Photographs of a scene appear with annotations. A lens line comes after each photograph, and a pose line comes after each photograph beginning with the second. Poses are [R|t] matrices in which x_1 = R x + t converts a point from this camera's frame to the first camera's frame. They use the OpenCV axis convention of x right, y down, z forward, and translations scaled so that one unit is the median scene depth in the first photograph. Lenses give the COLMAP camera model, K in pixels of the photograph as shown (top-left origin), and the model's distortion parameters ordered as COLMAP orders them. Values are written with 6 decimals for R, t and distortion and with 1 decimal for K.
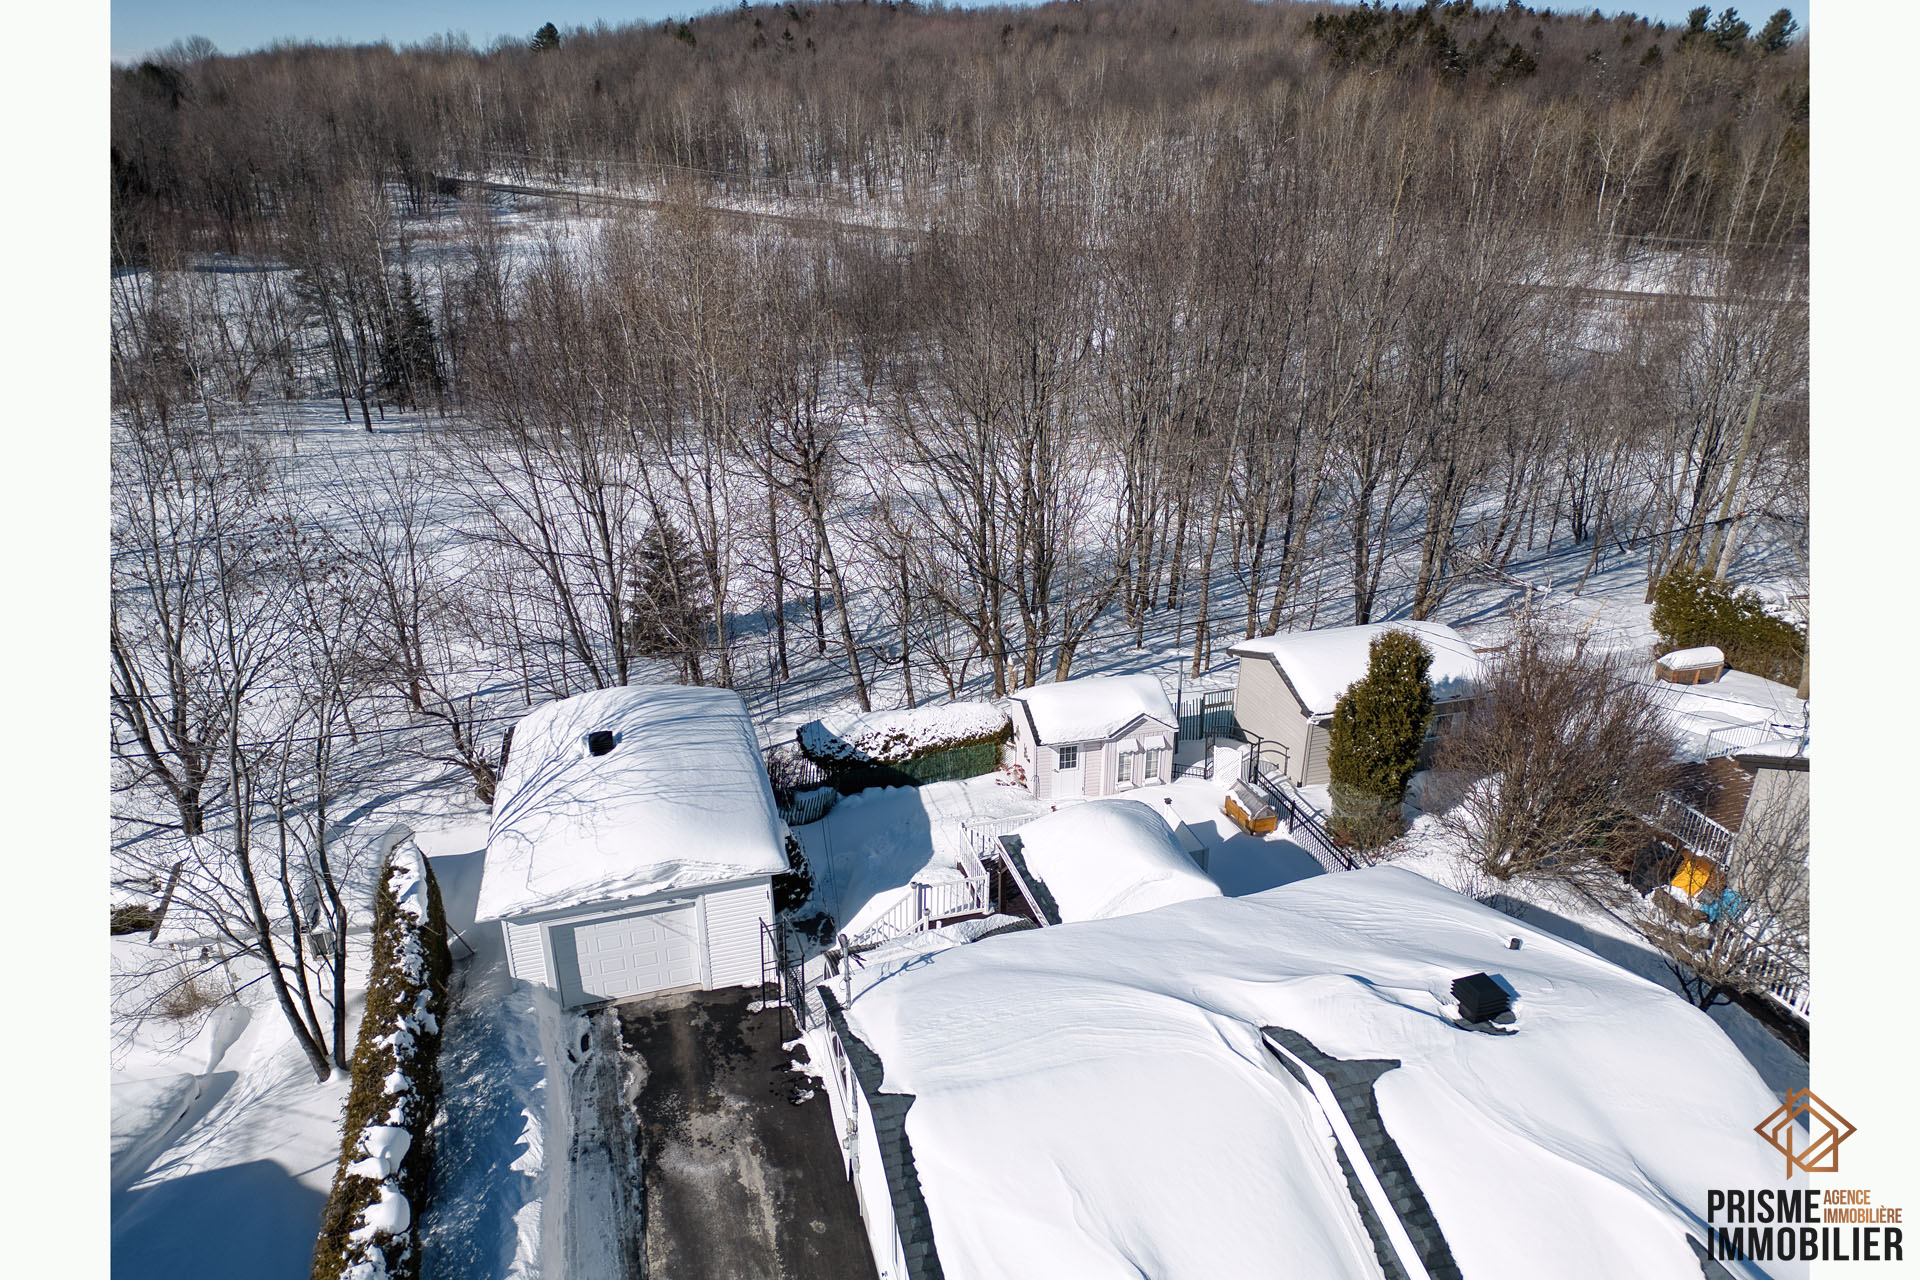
lens RADIAL K [[1192.6, 0, 959.5], [0, 1192.6, 632.4], [0, 0, 1]] dist [0.073123, -0.064090]
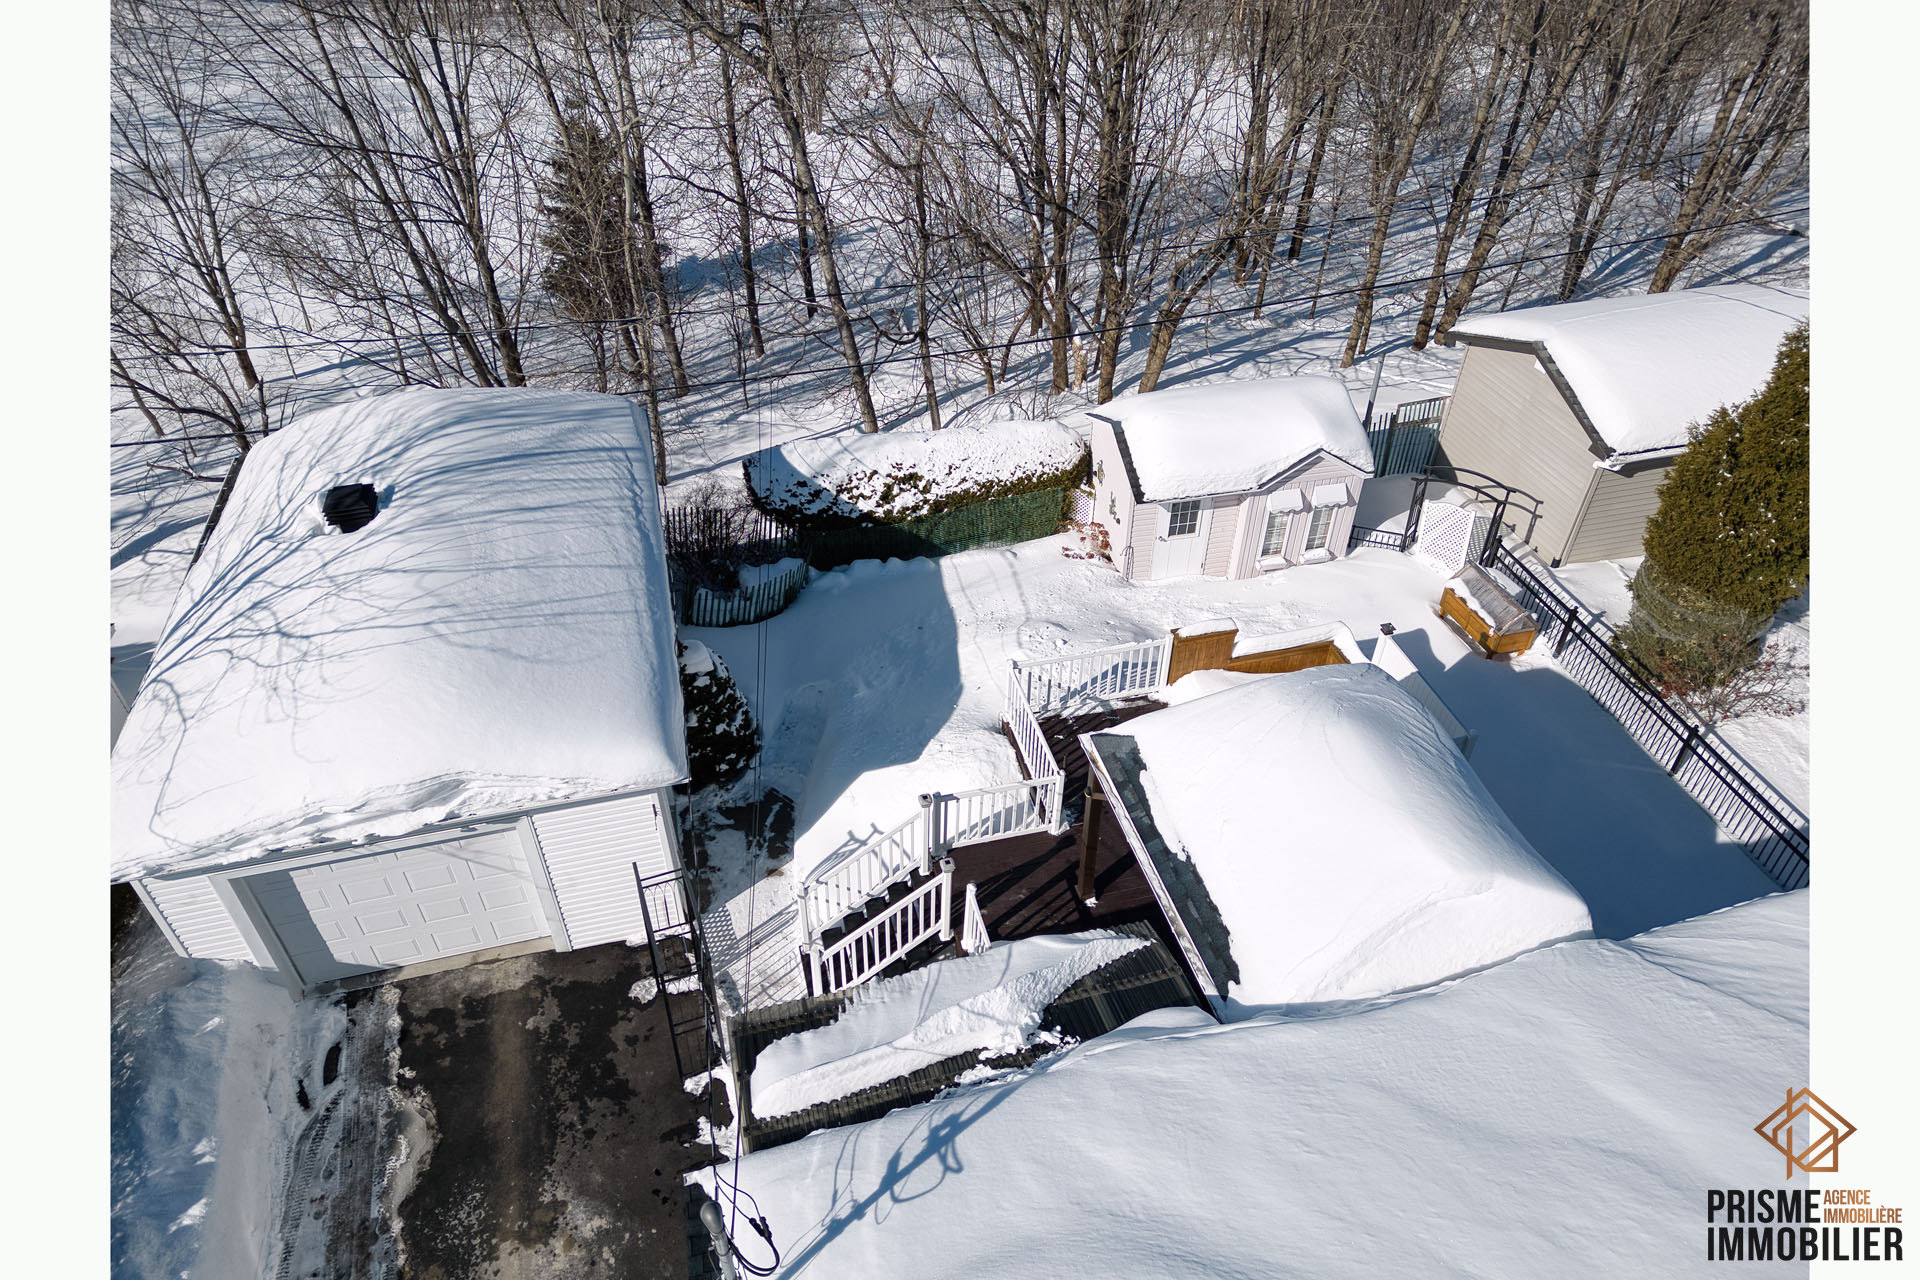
lens RADIAL K [[1192.6, 0, 959.5], [0, 1192.6, 632.4], [0, 0, 1]] dist [0.073123, -0.064090]
pose [[0.999592, 0.021011, -0.019368, -0.010748], [-0.014716, 0.959488, 0.281365, -0.009427], [0.024495, -0.280965, 0.959405, 0.390733]]
